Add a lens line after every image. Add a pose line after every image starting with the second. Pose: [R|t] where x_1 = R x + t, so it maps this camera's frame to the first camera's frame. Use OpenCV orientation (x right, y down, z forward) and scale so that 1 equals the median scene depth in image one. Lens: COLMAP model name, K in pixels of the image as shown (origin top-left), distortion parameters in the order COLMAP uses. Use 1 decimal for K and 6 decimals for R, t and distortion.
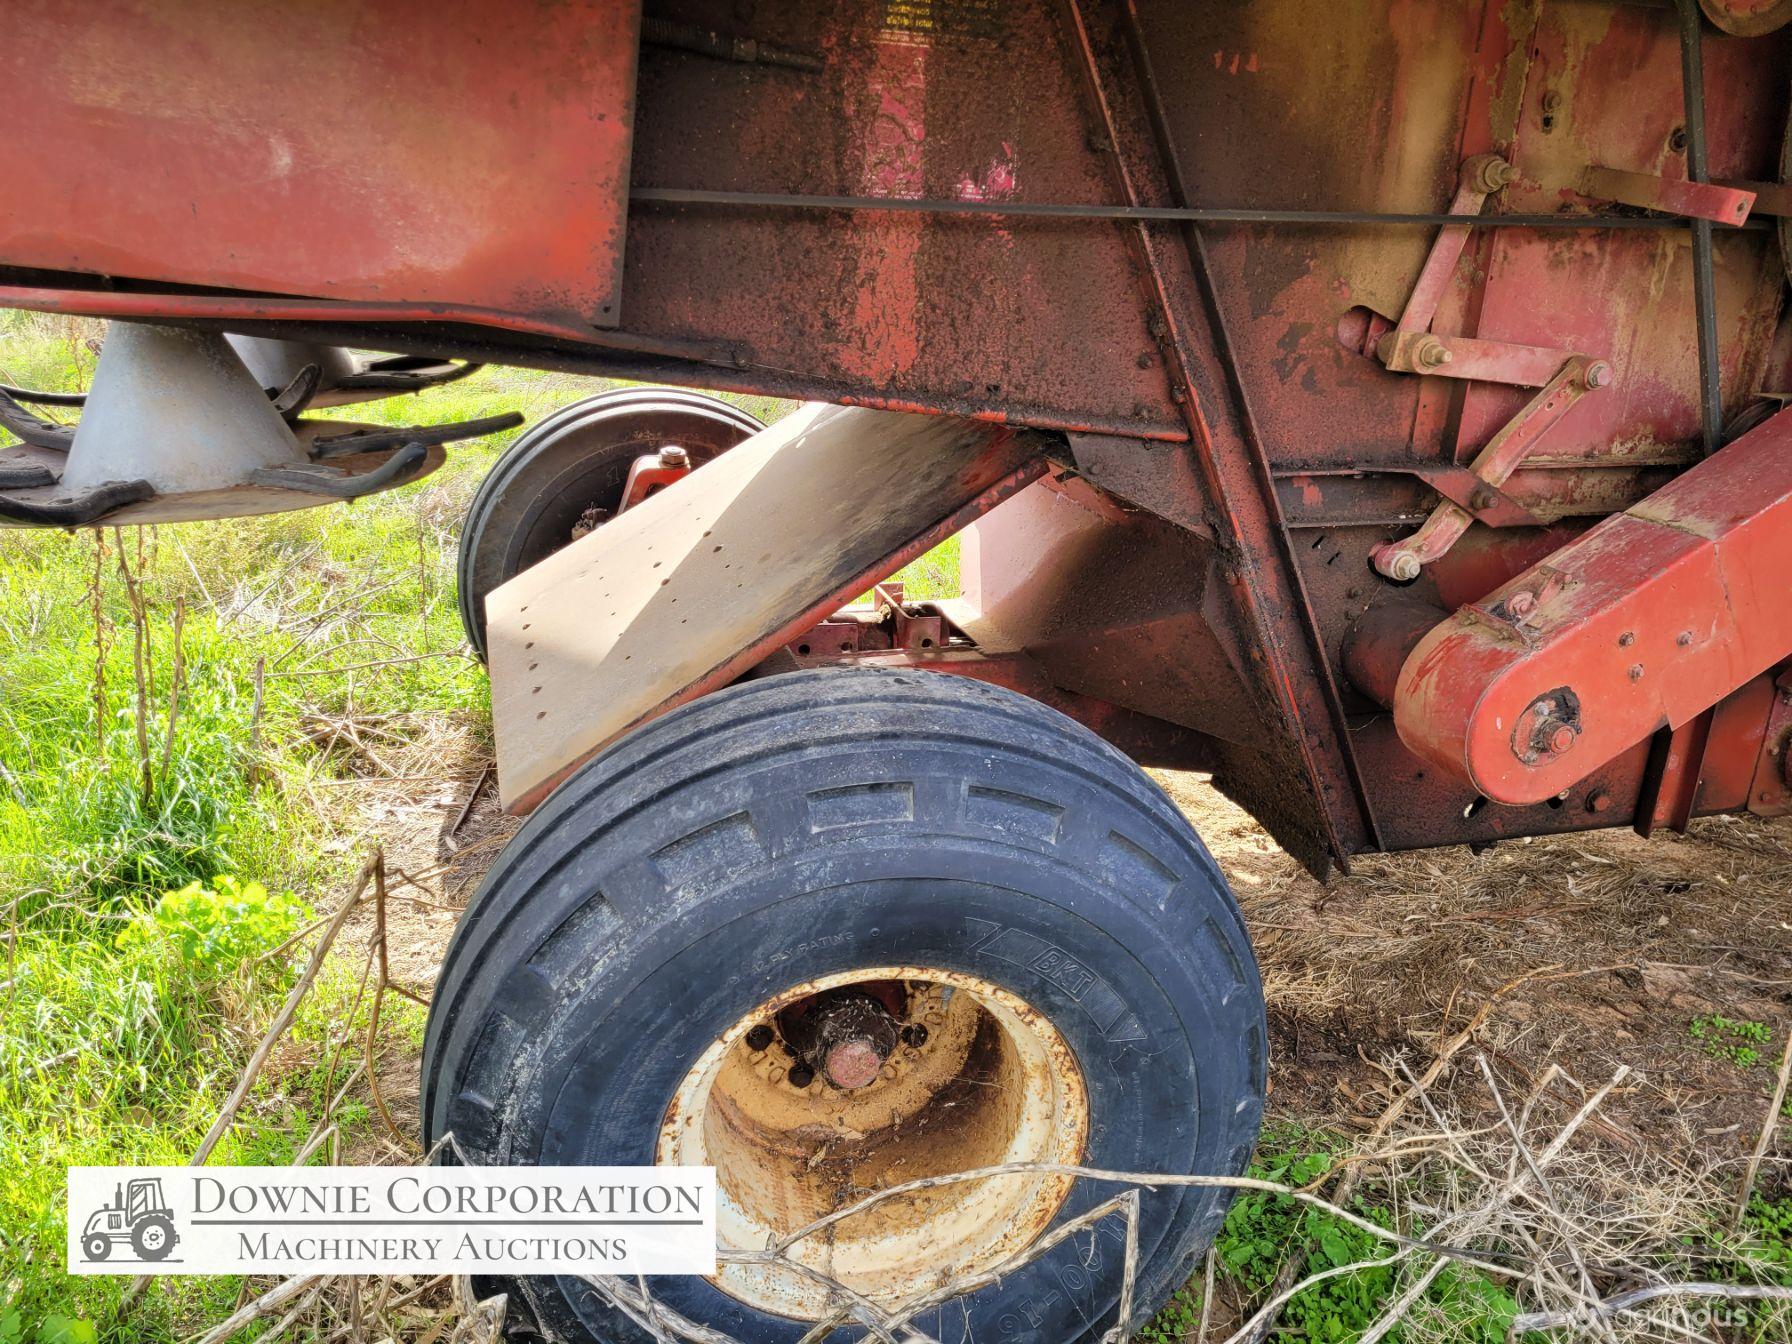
lens RADIAL K [[1364.8, 0, 897.9], [0, 1364.8, 632.0], [0, 0, 1]] dist [0.054571, -0.053087]
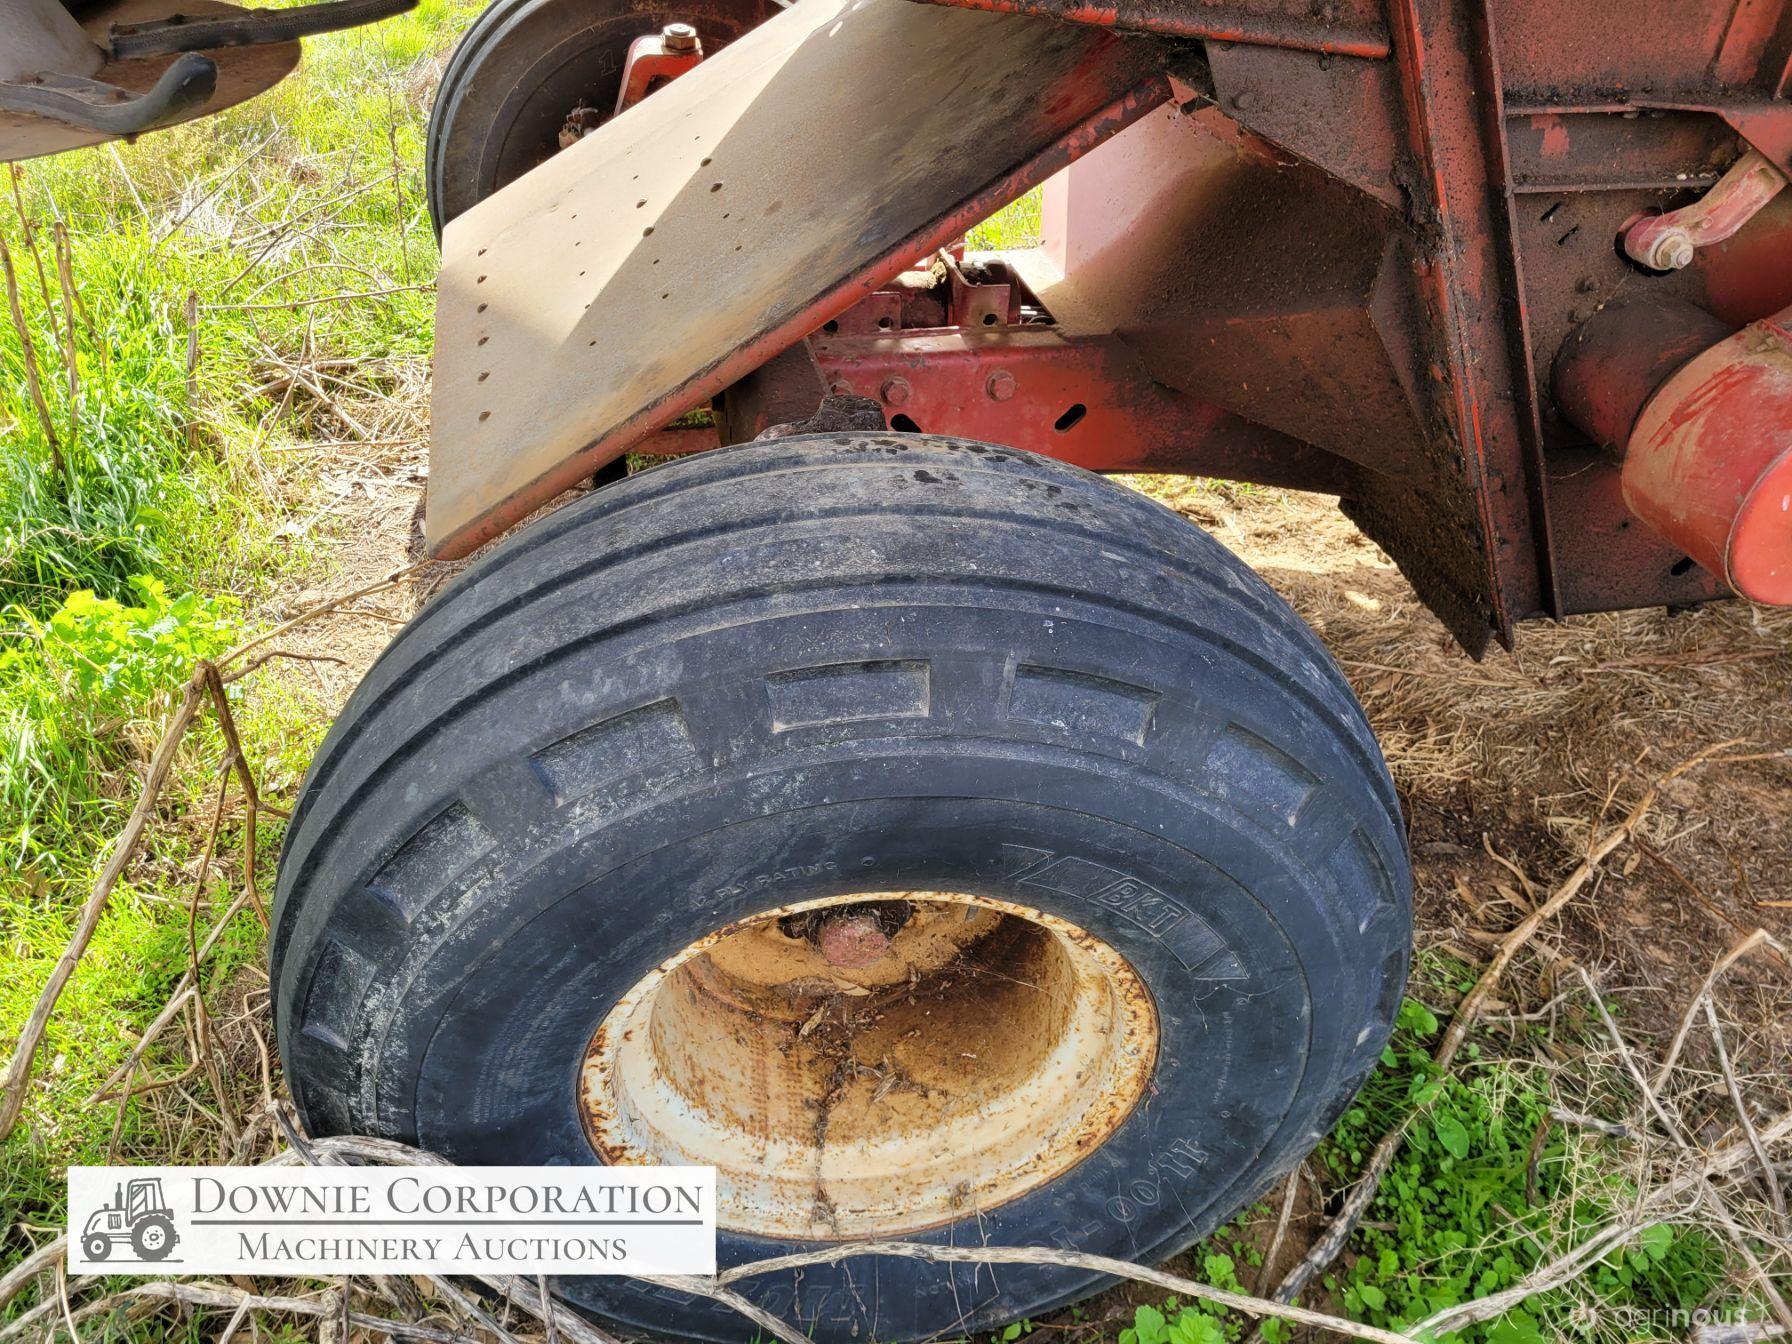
lens RADIAL K [[1364.8, 0, 897.9], [0, 1364.8, 632.0], [0, 0, 1]] dist [0.054571, -0.053087]
pose [[0.997912, 0.042536, -0.048596, 0.018601], [-0.026400, 0.955401, 0.294131, -0.065018], [0.058940, -0.292234, 0.954529, 0.268123]]
